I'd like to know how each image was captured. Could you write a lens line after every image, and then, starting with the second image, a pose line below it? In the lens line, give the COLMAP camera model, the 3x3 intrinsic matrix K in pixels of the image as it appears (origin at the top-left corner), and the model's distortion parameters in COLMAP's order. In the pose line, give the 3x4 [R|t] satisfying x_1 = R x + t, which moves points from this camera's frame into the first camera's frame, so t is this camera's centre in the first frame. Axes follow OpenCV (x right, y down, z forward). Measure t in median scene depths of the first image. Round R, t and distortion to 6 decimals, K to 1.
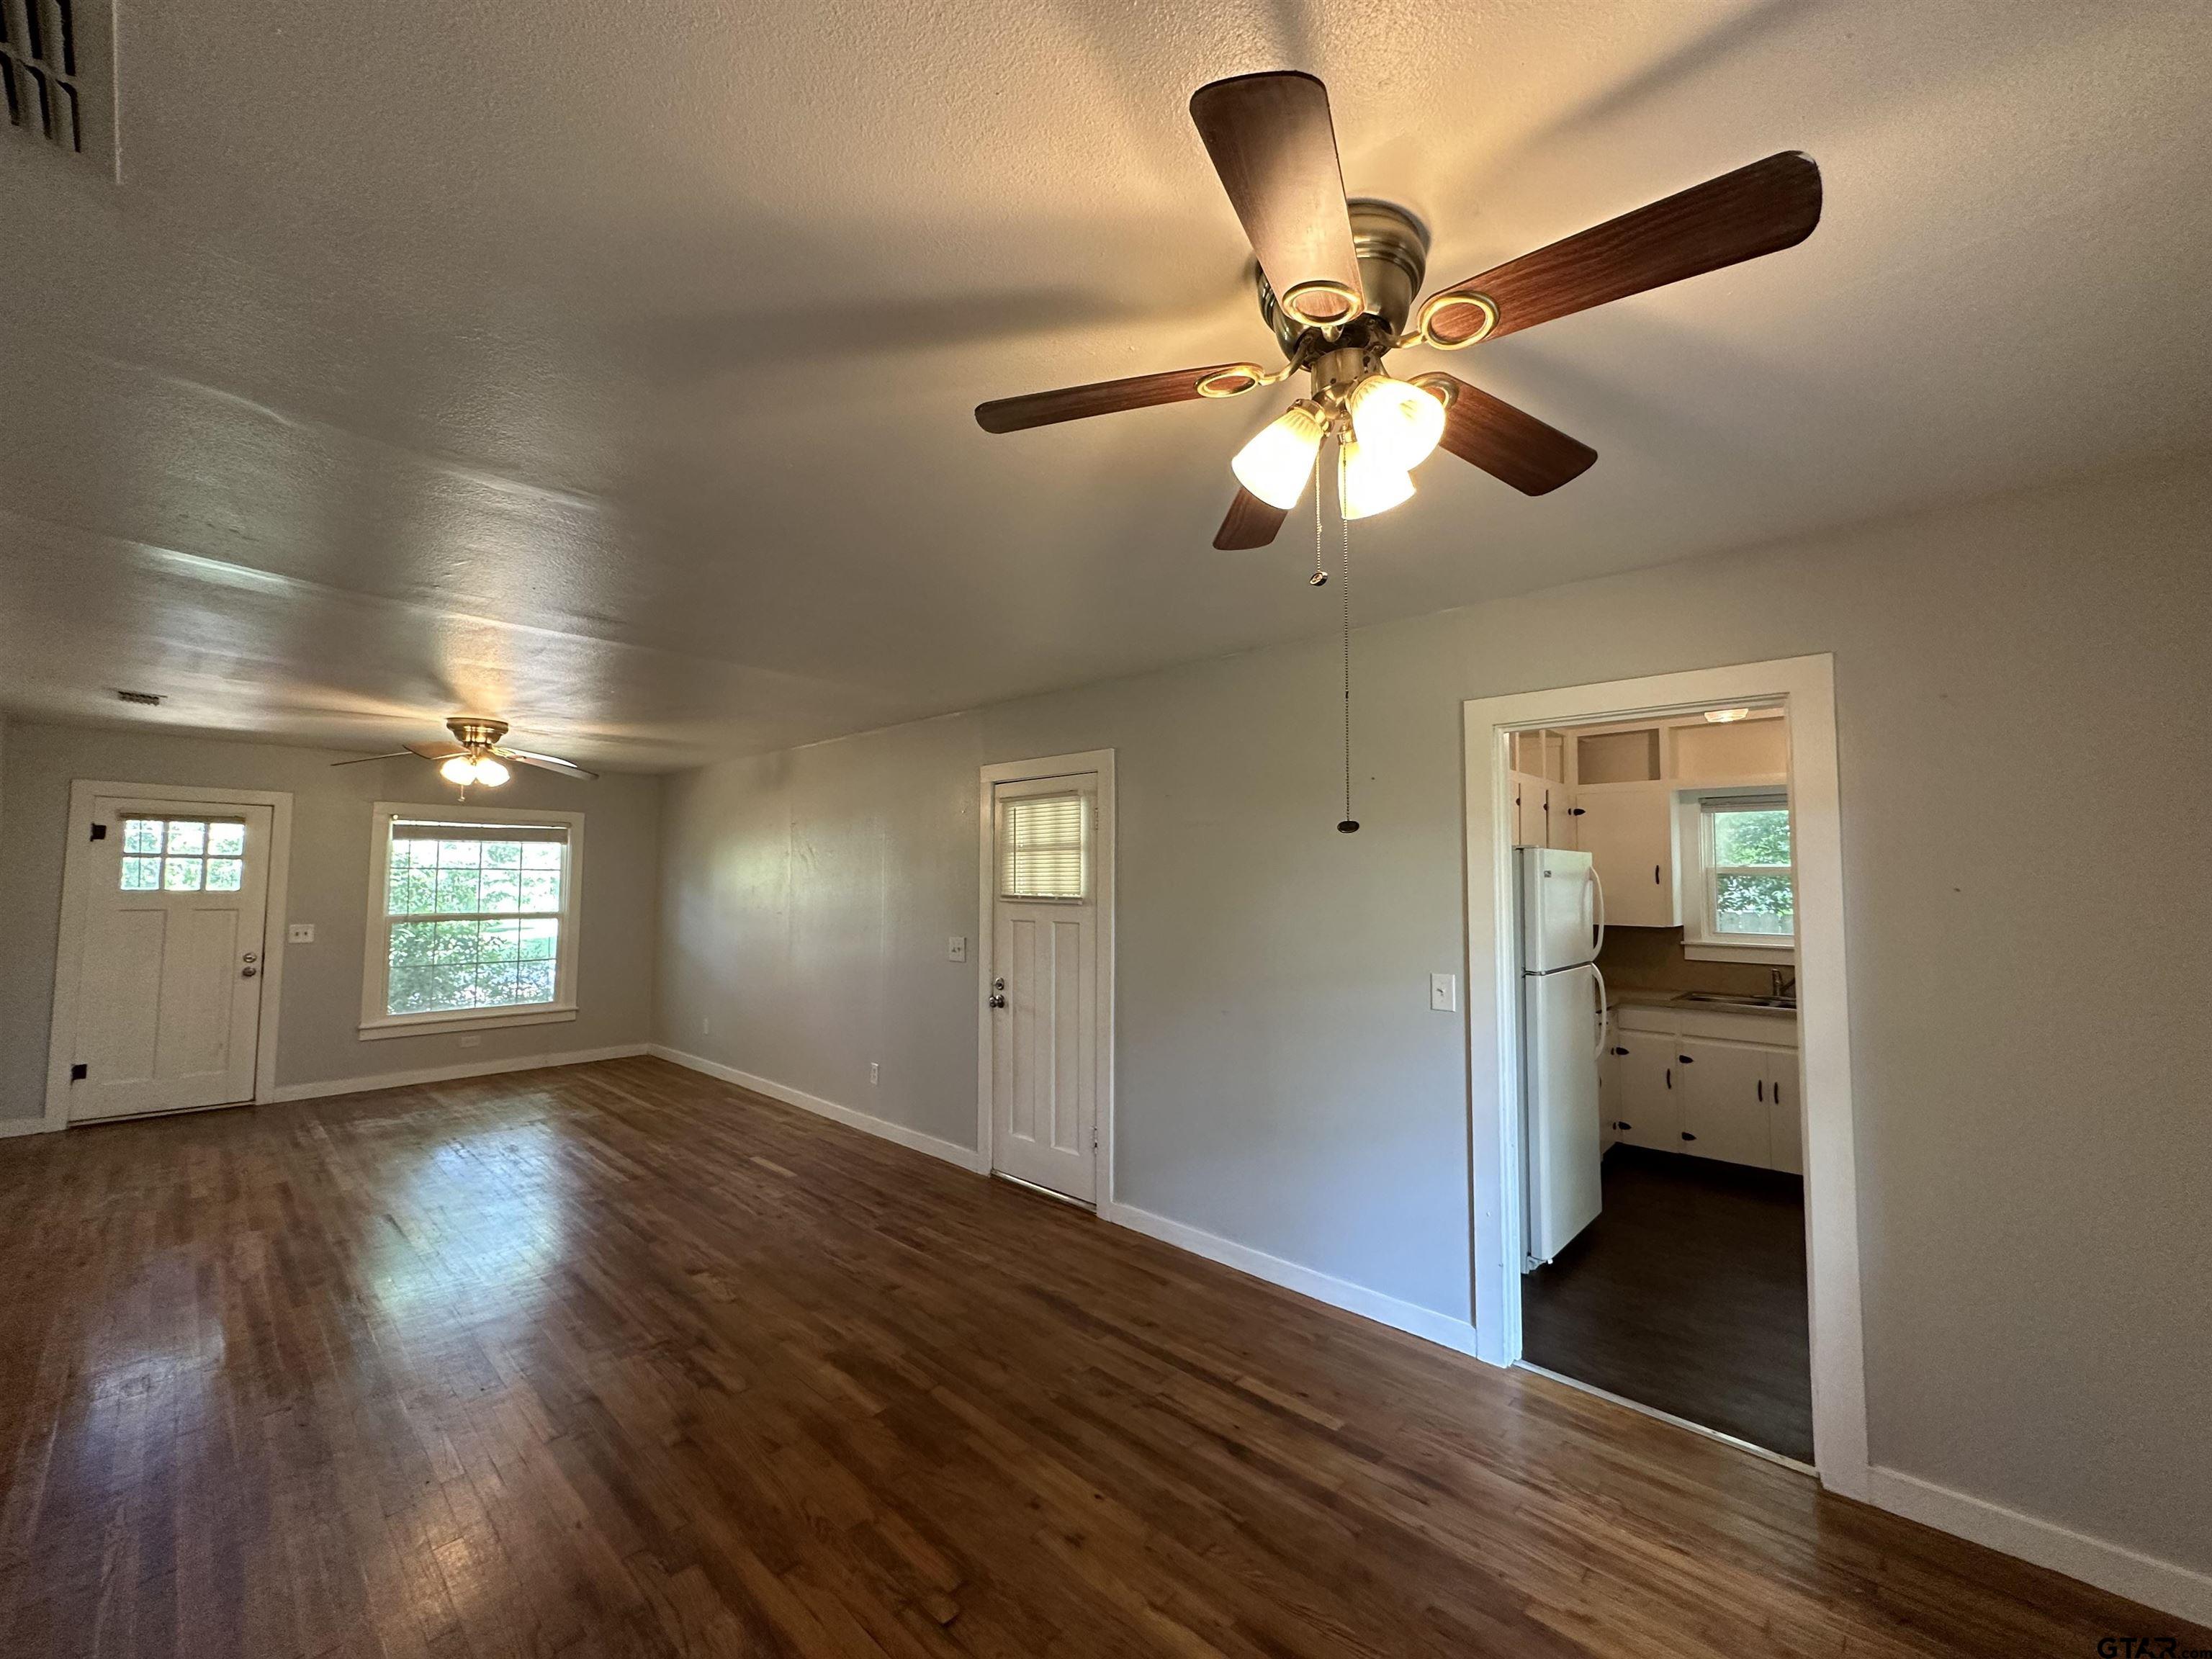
lens RADIAL K [[890.4, 0, 1105.0], [0, 890.4, 824.7], [0, 0, 1]] dist [-0.005522, 0.000881]
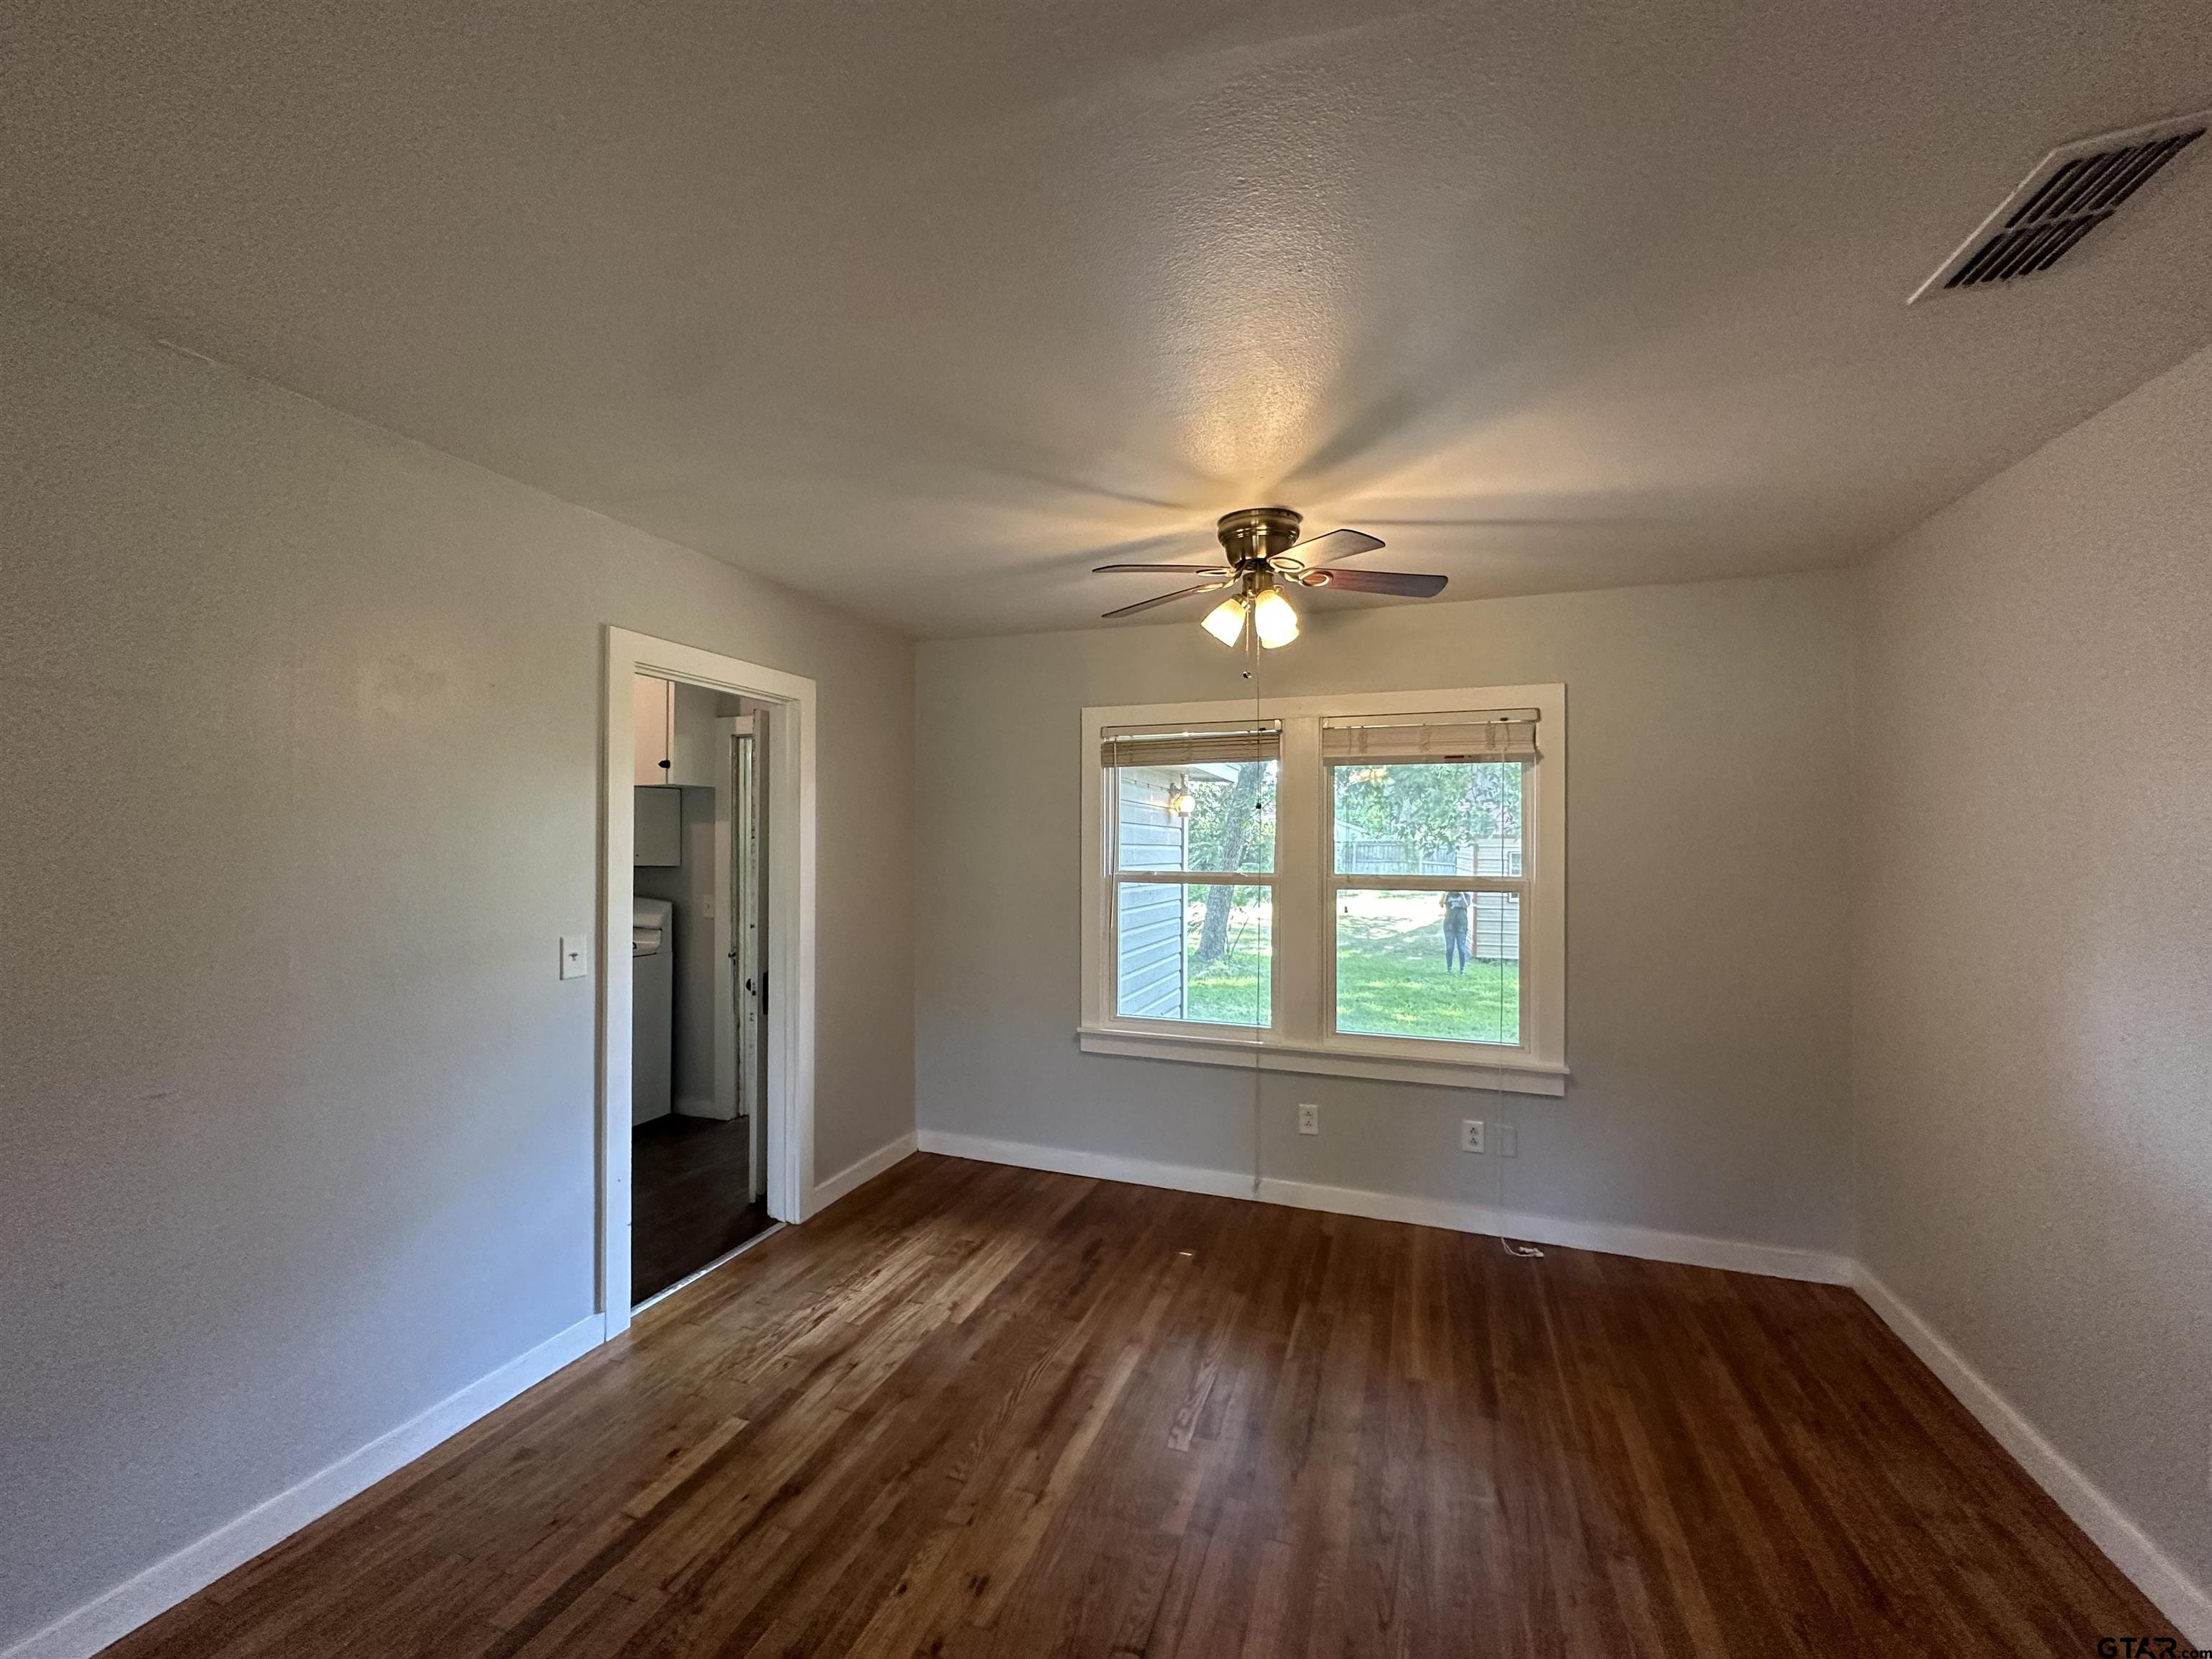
lens RADIAL K [[890.4, 0, 1101.0], [0, 890.4, 830.9], [0, 0, 1]] dist [-0.005522, 0.000881]
pose [[-0.409024, 0.002007, 0.912522, -0.773712], [-0.062669, 0.997575, -0.030284, 0.078208], [-0.910369, -0.069573, -0.407906, 1.146065]]
